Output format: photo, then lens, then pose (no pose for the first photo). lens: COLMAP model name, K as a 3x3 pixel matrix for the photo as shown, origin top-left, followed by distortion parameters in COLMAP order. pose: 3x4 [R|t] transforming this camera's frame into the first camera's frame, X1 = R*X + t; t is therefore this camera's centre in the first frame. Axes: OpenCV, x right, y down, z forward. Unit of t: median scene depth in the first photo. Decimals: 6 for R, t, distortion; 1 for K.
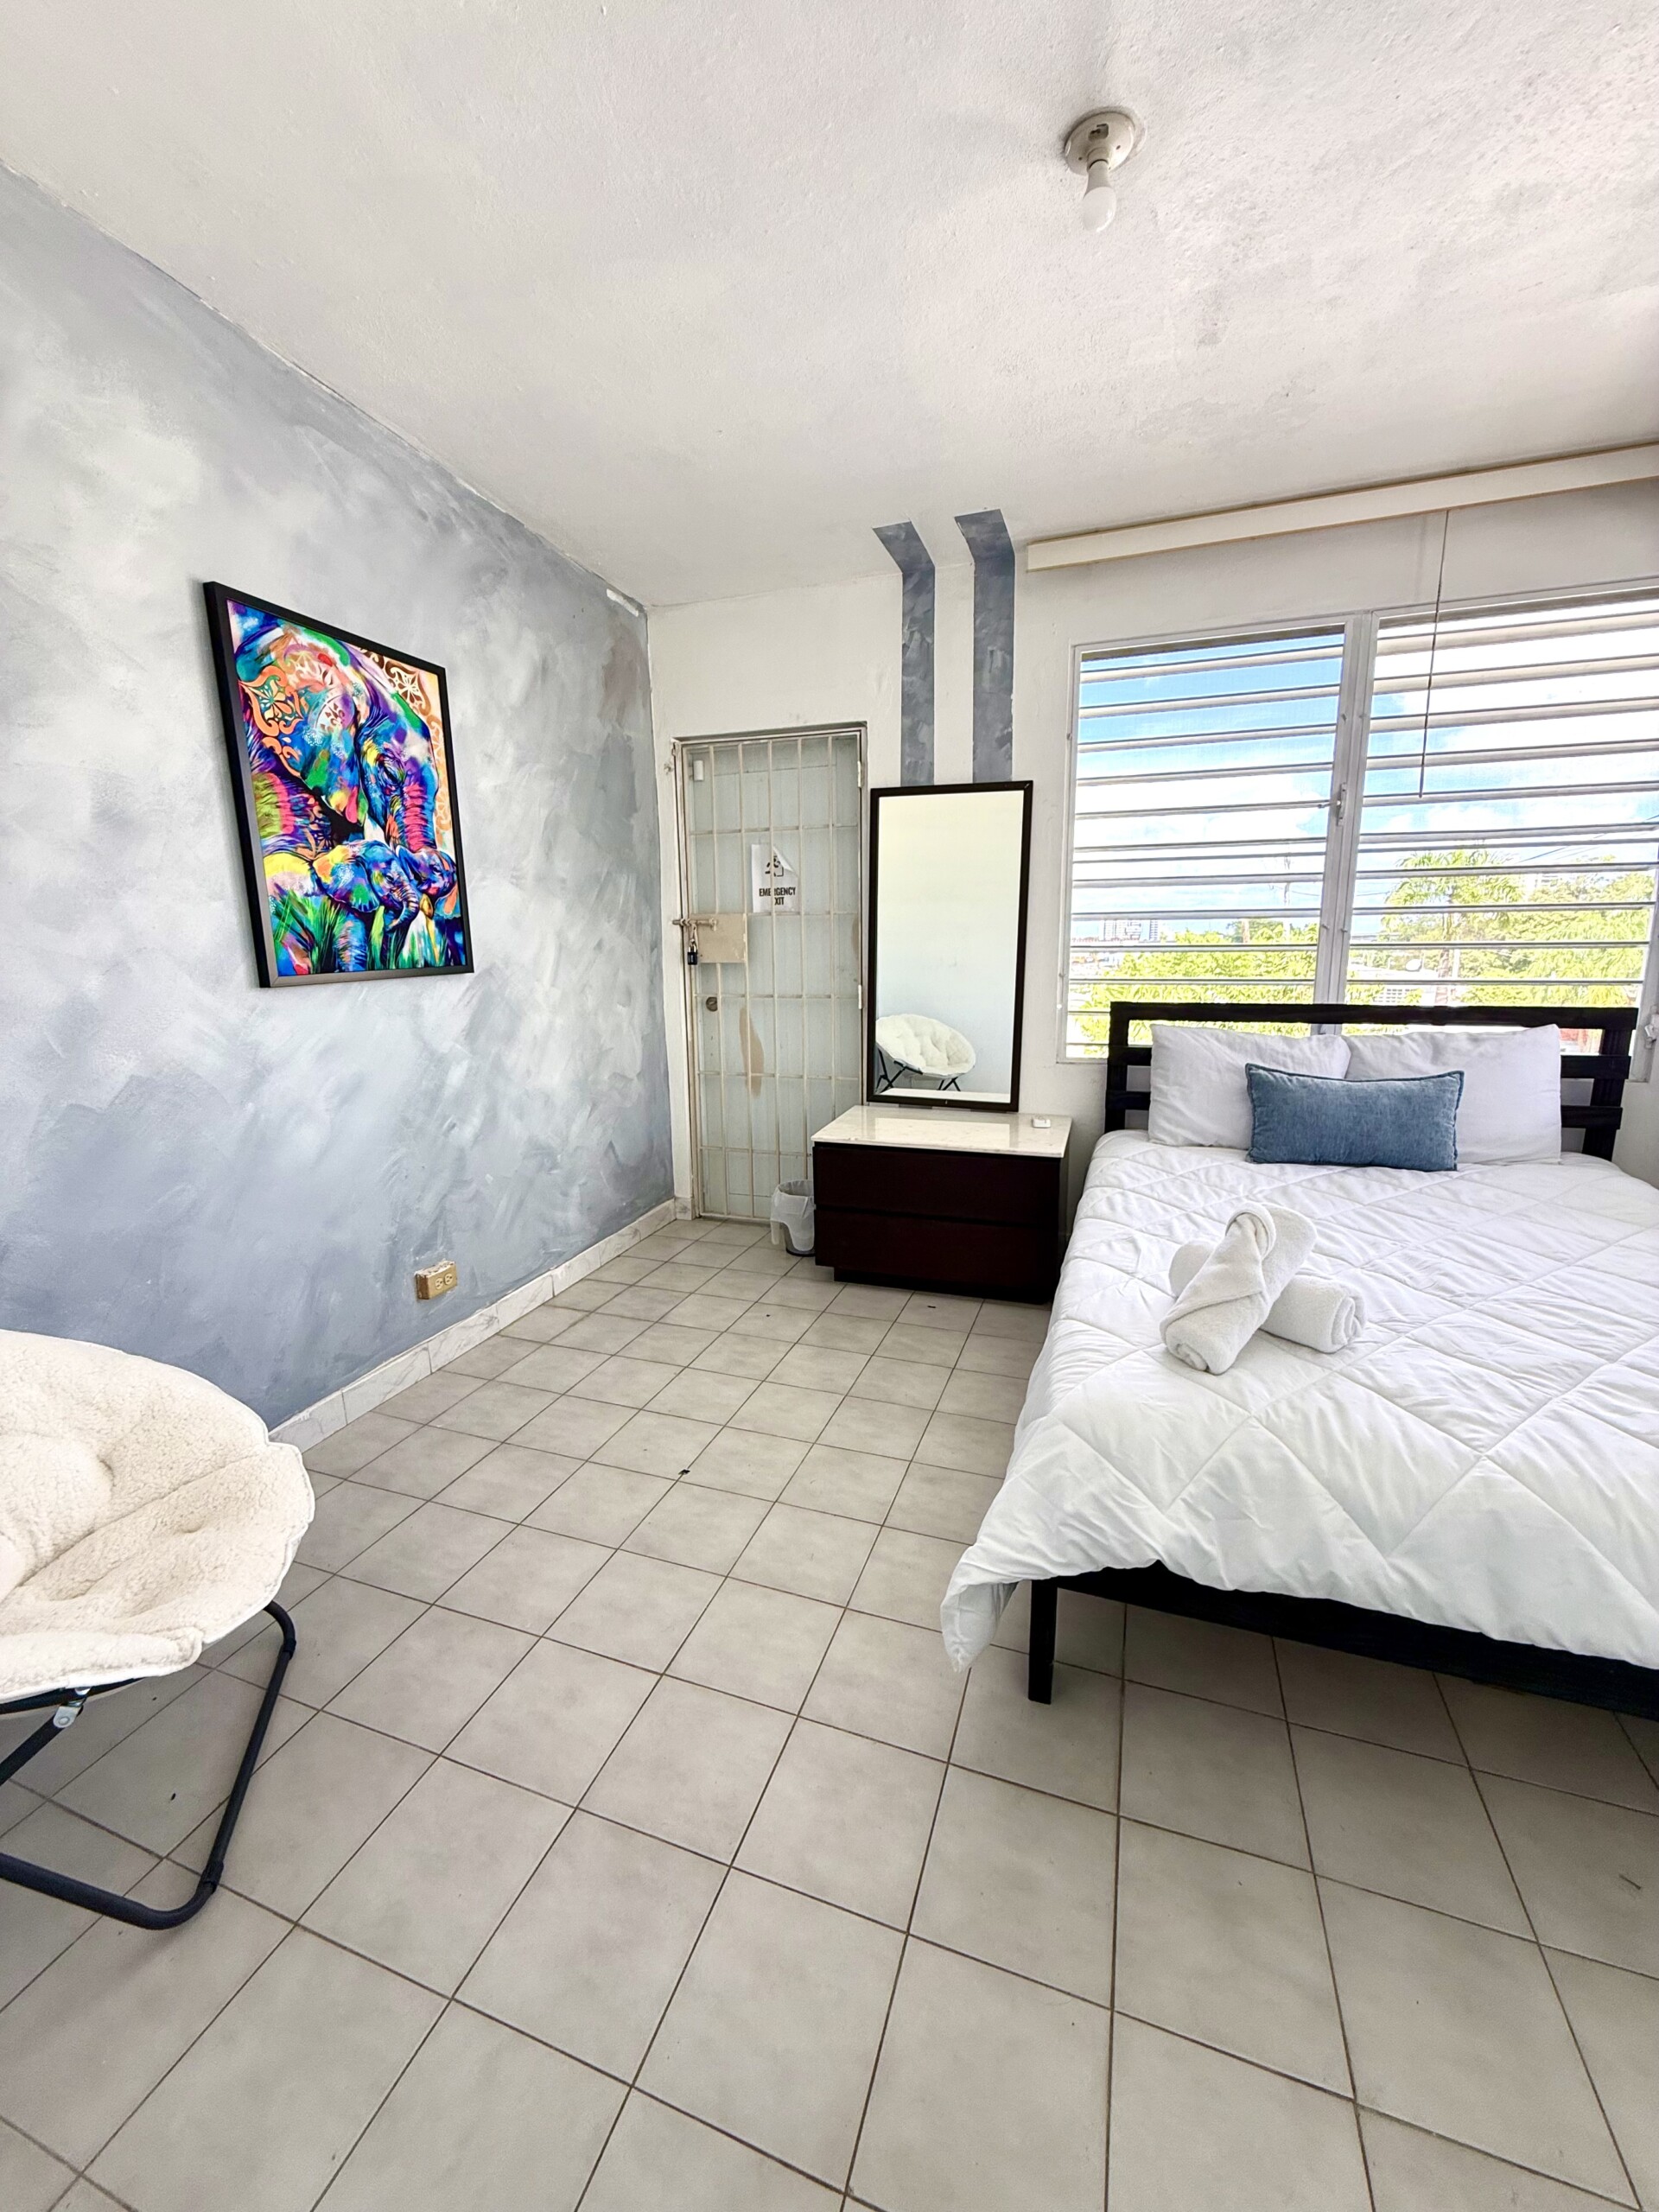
lens RADIAL K [[874.3, 0, 829.5], [0, 874.3, 1106.0], [0, 0, 1]] dist [-0.000394, -0.000294]
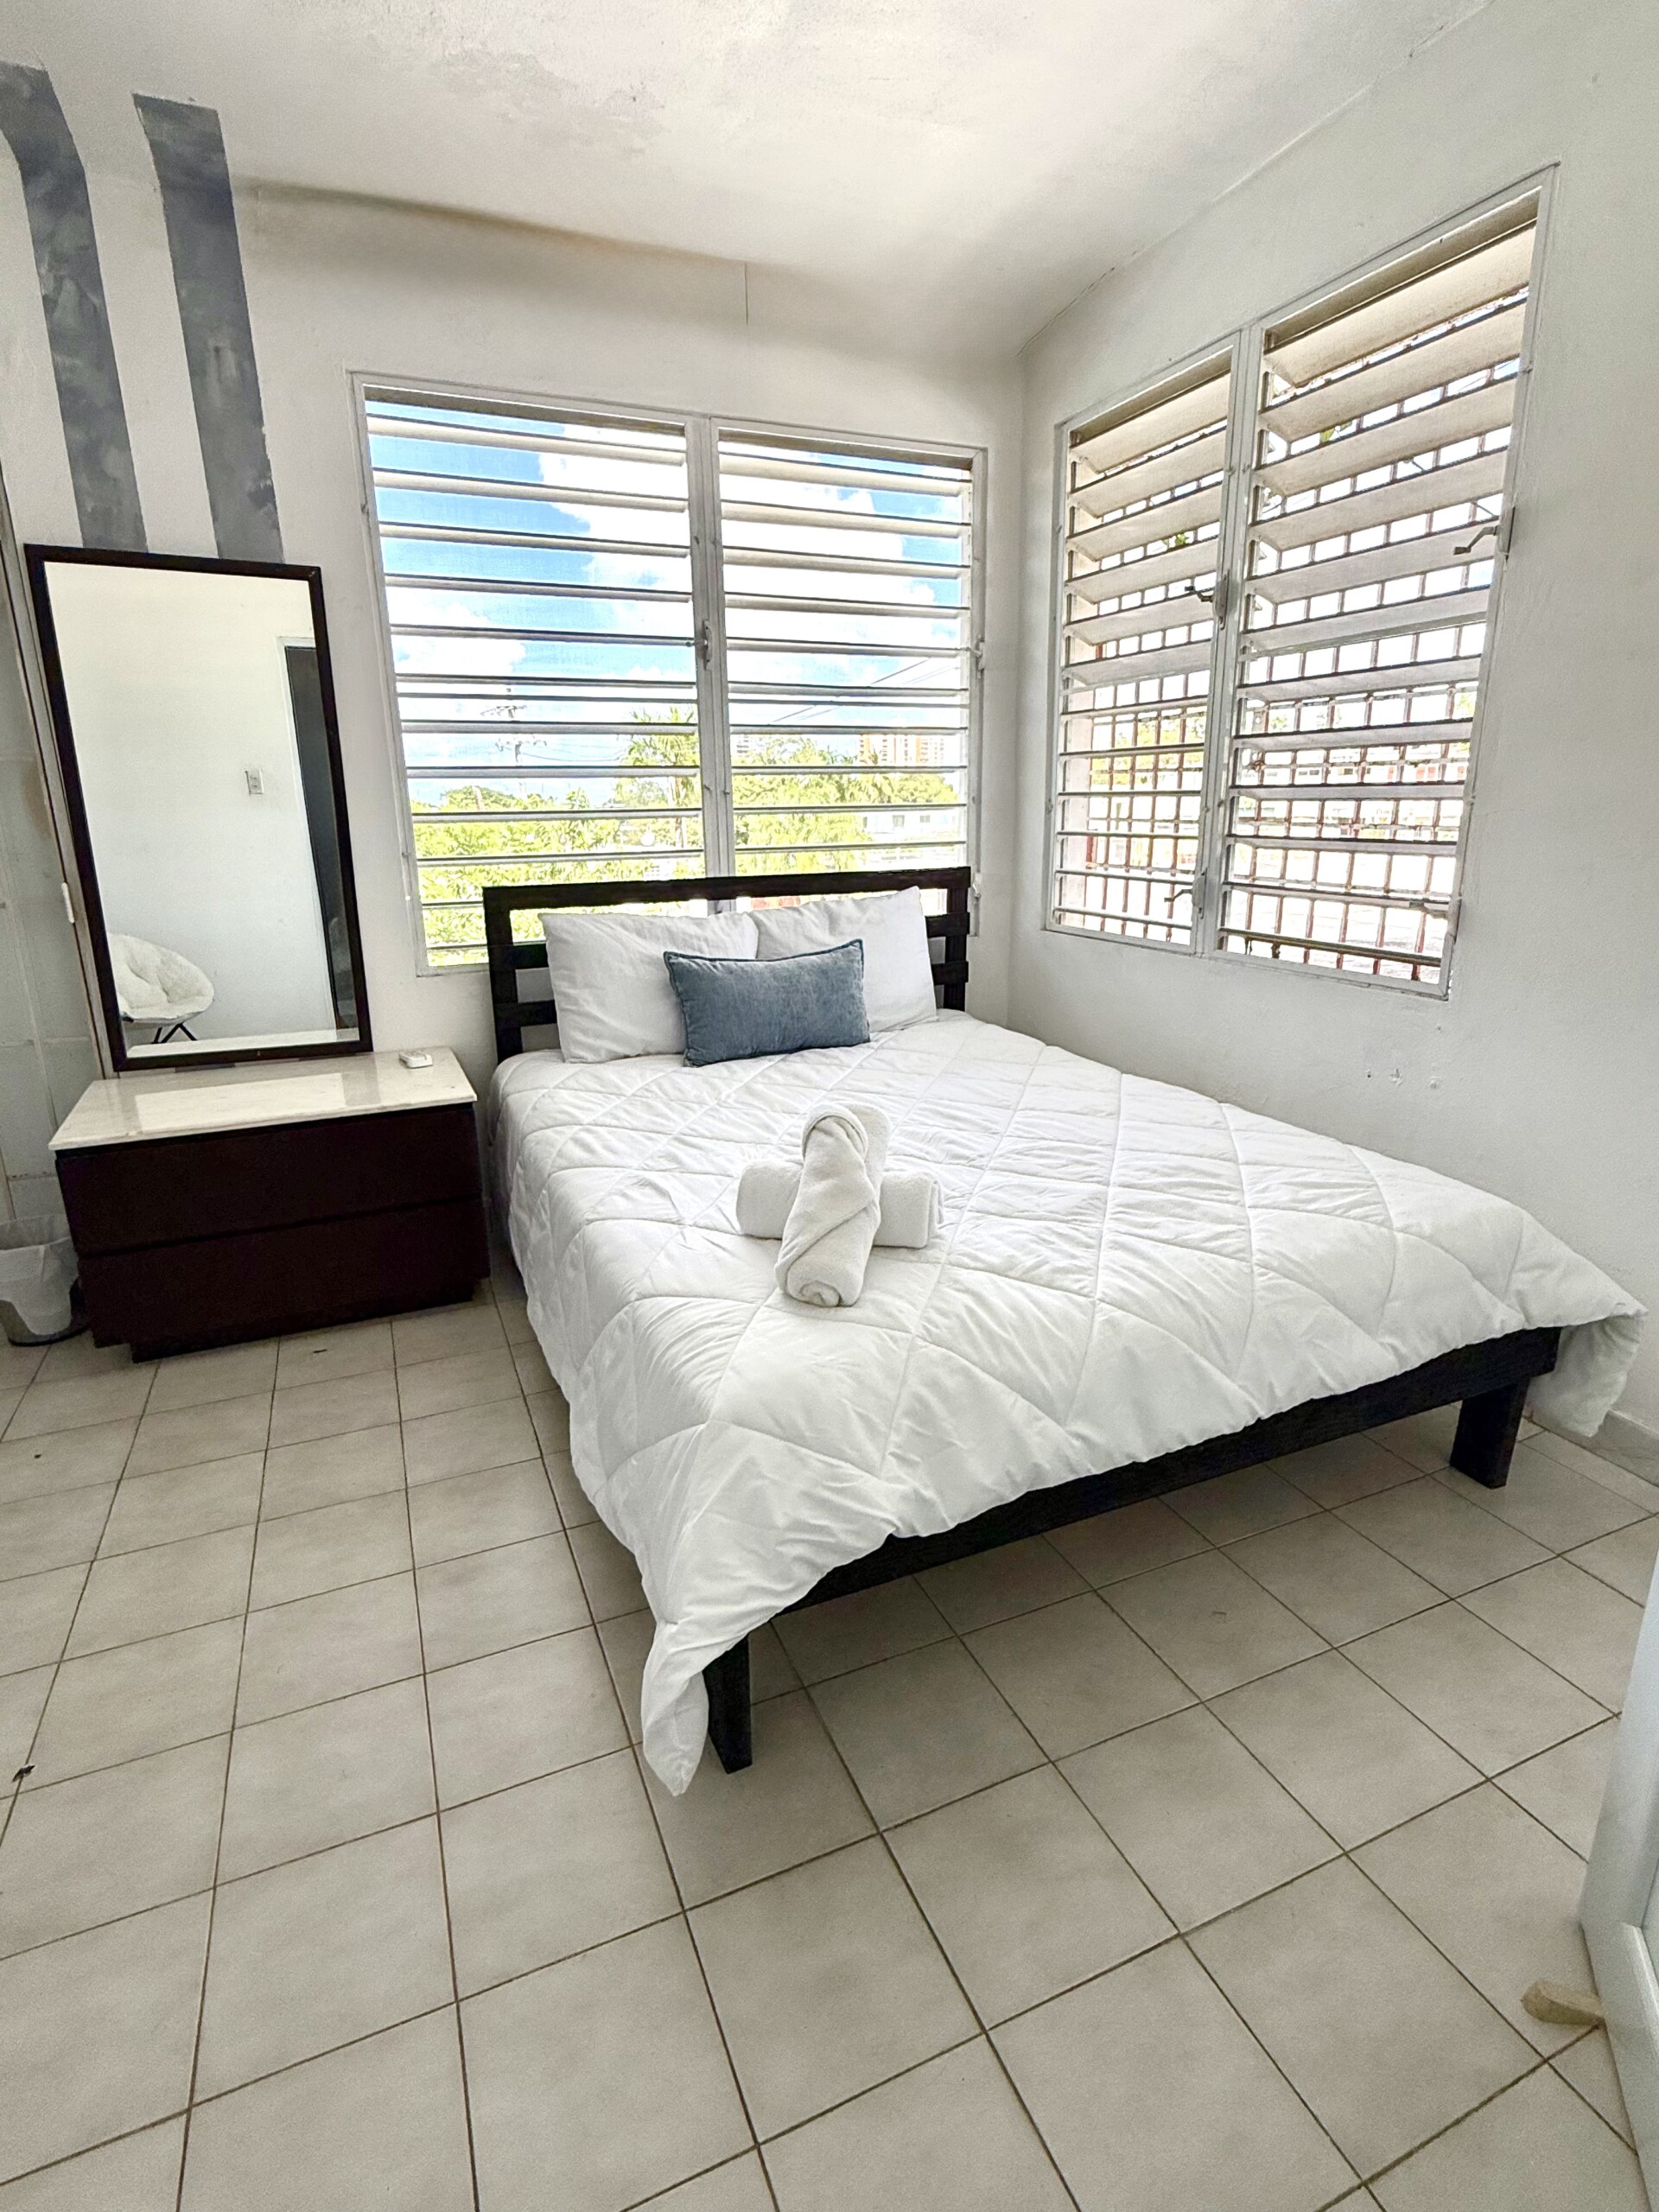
lens RADIAL K [[1094.0, 0, 829.5], [0, 1094.0, 1106.0], [0, 0, 1]] dist [0.001119, 0.000161]
pose [[0.735905, -0.181981, 0.652171, -0.126603], [0.133637, 0.983295, 0.123582, -0.012090], [-0.663765, -0.003791, 0.747931, 0.107976]]
